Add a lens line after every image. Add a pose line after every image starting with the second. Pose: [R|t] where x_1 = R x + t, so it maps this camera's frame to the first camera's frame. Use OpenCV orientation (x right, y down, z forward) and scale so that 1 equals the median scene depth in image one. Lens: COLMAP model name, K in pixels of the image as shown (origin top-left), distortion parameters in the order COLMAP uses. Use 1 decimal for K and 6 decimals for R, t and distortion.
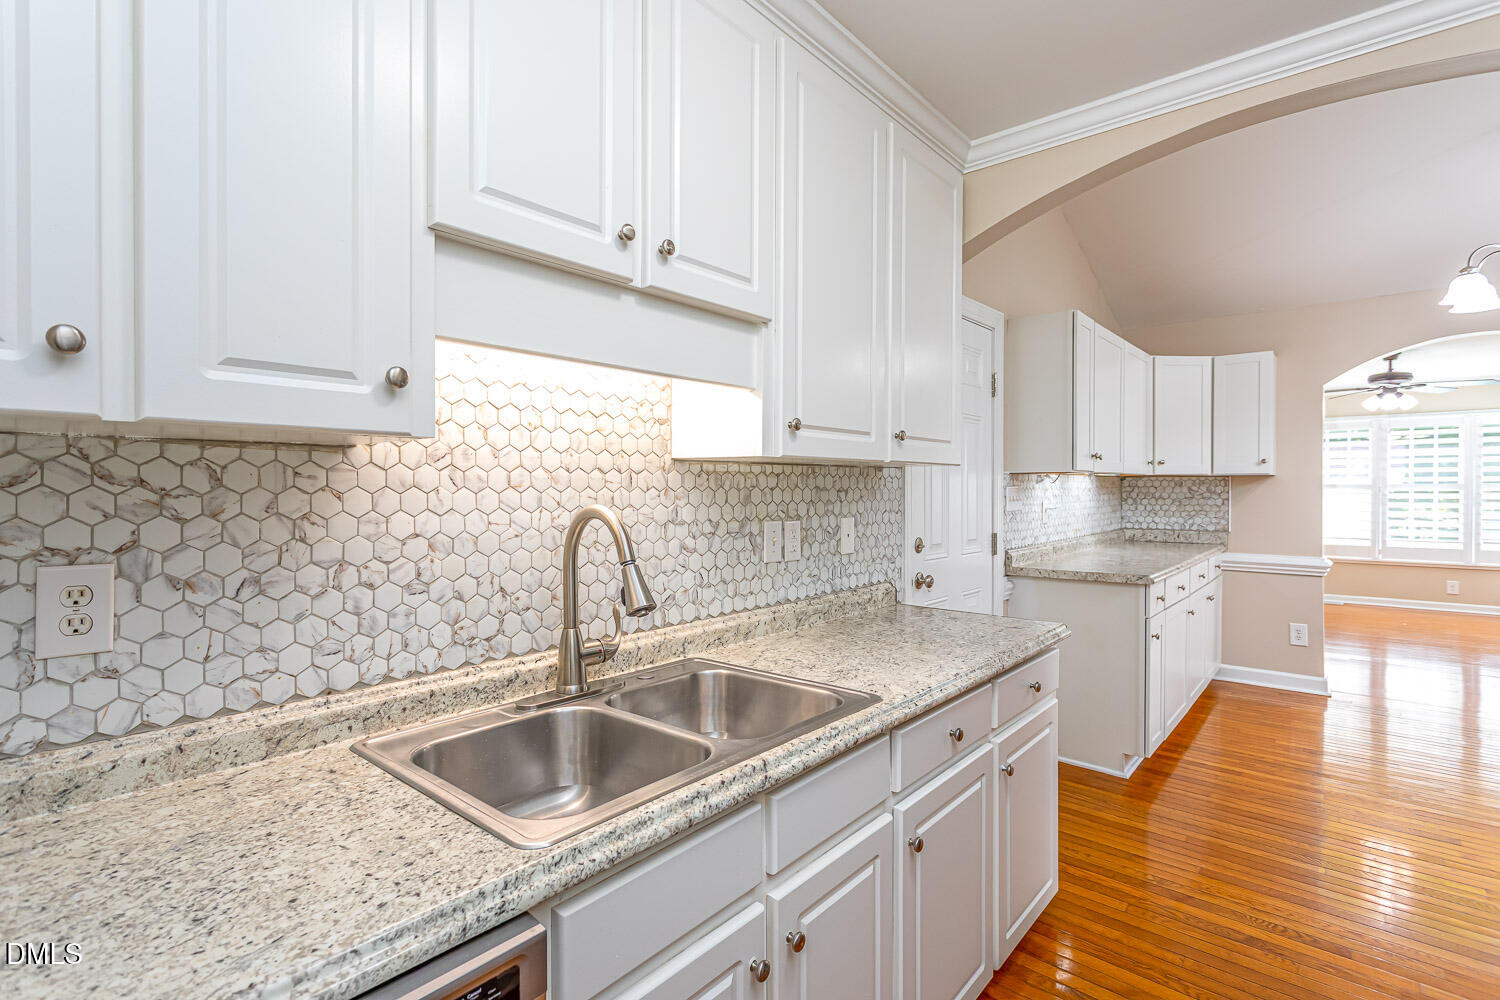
lens RADIAL K [[712.1, 0, 741.2], [0, 712.1, 495.6], [0, 0, 1]] dist [-0.000916, 0.000231]
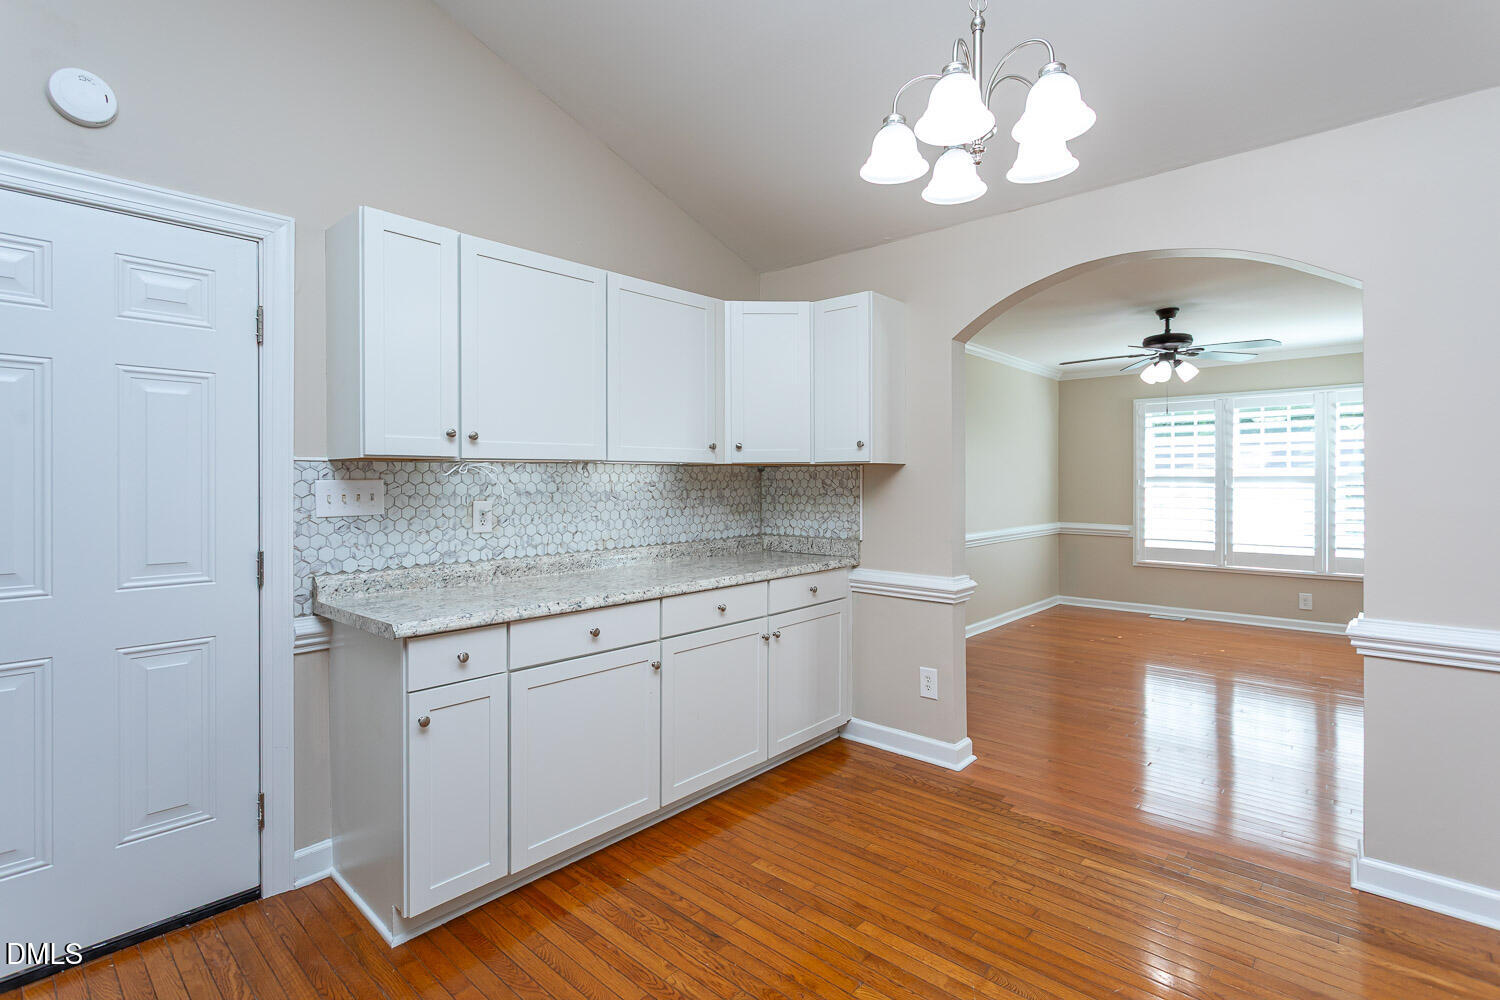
lens RADIAL K [[712.1, 0, 755.5], [0, 712.1, 481.9], [0, 0, 1]] dist [-0.000916, 0.000231]
pose [[0.999777, -0.000306, -0.021117, 1.170908], [0.000115, 0.999959, -0.009055, -0.006866], [0.021118, 0.009050, 0.999736, 0.503905]]
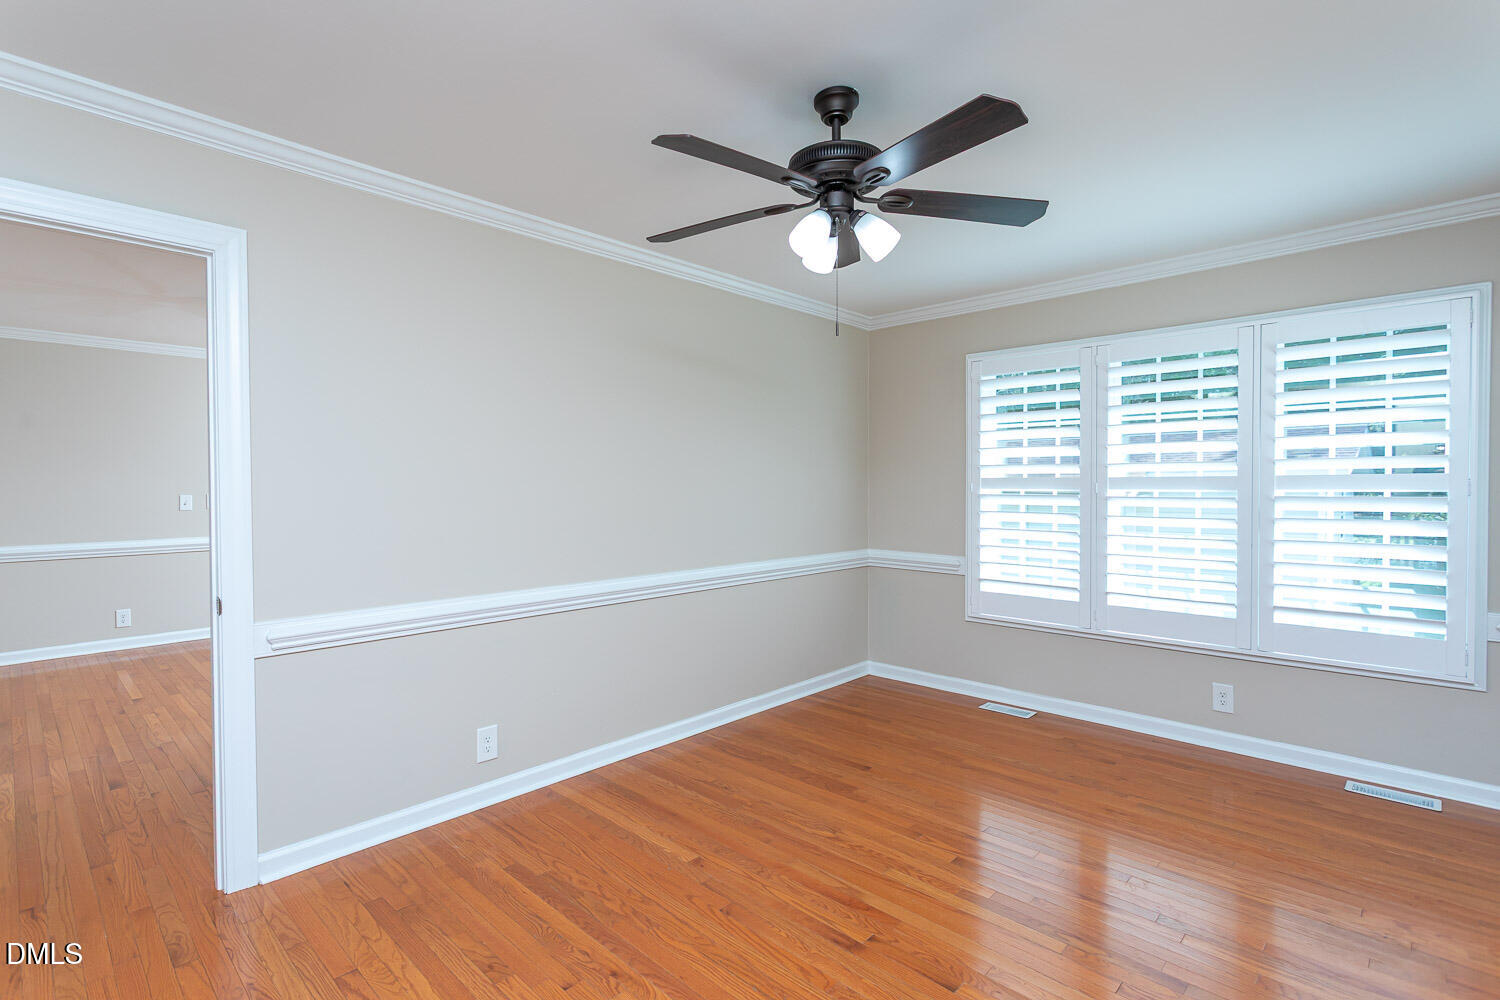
lens RADIAL K [[712.1, 0, 749.5], [0, 712.1, 494.7], [0, 0, 1]] dist [-0.000916, 0.000231]
pose [[0.998849, -0.001965, -0.047915, 2.176289], [0.002525, 0.999929, 0.011619, -0.033475], [0.047889, -0.011726, 0.998784, 1.590802]]
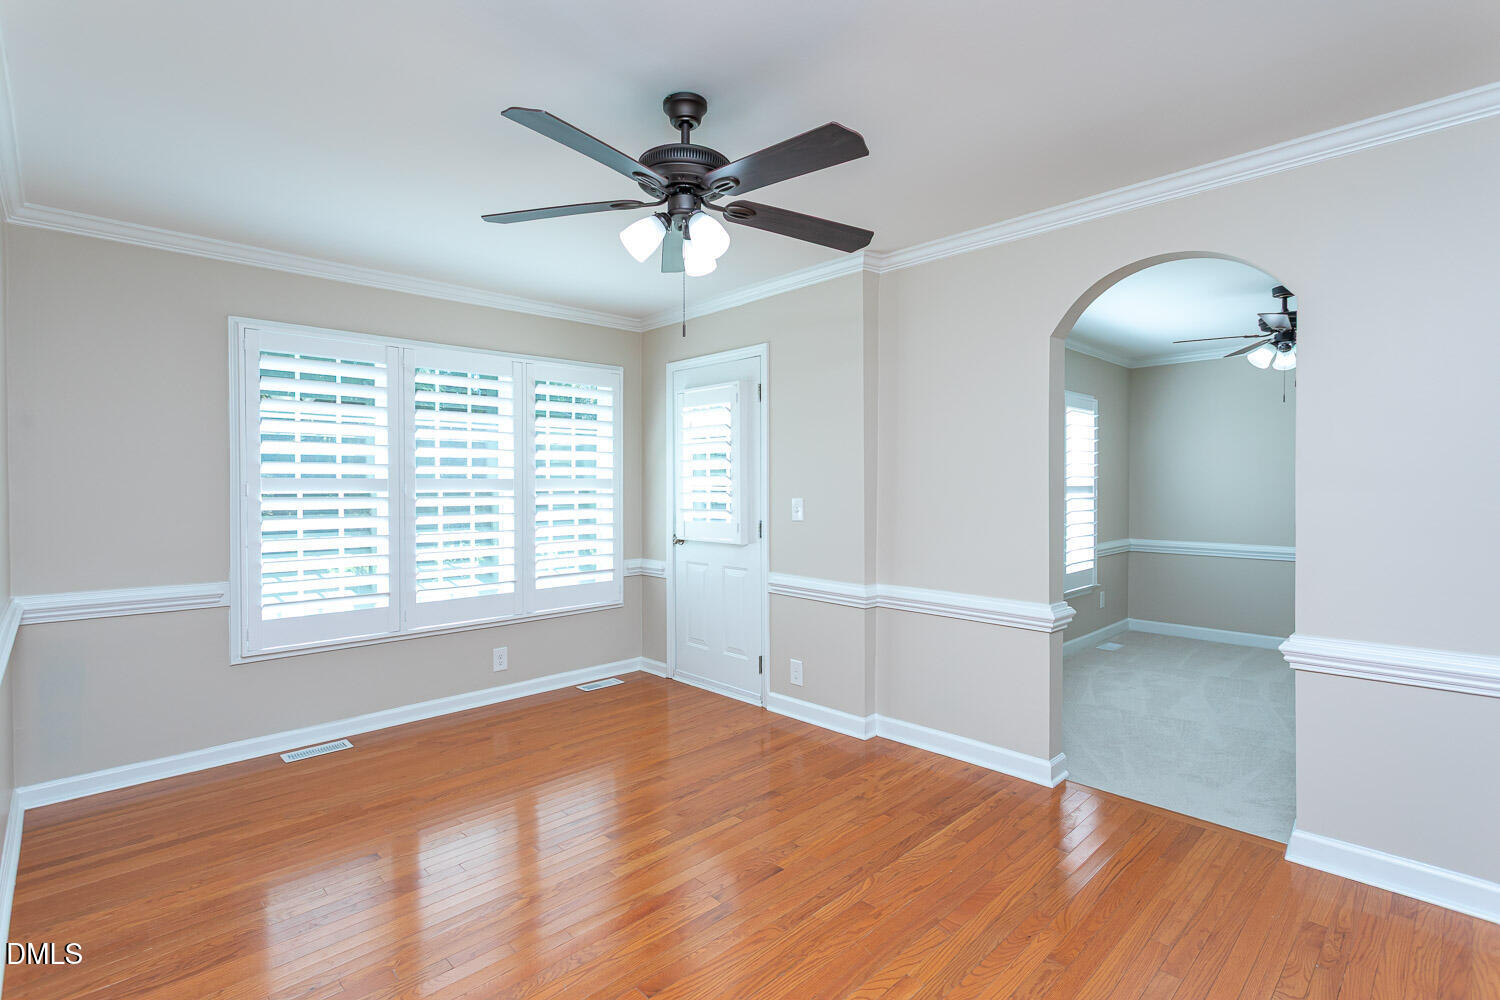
lens RADIAL K [[712.1, 0, 746.7], [0, 712.1, 484.5], [0, 0, 1]] dist [-0.000916, 0.000231]
pose [[0.078564, 0.000704, 0.996909, 1.358203], [0.005114, 0.999986, -0.001110, -0.032698], [-0.996896, 0.005185, 0.078559, 2.309206]]
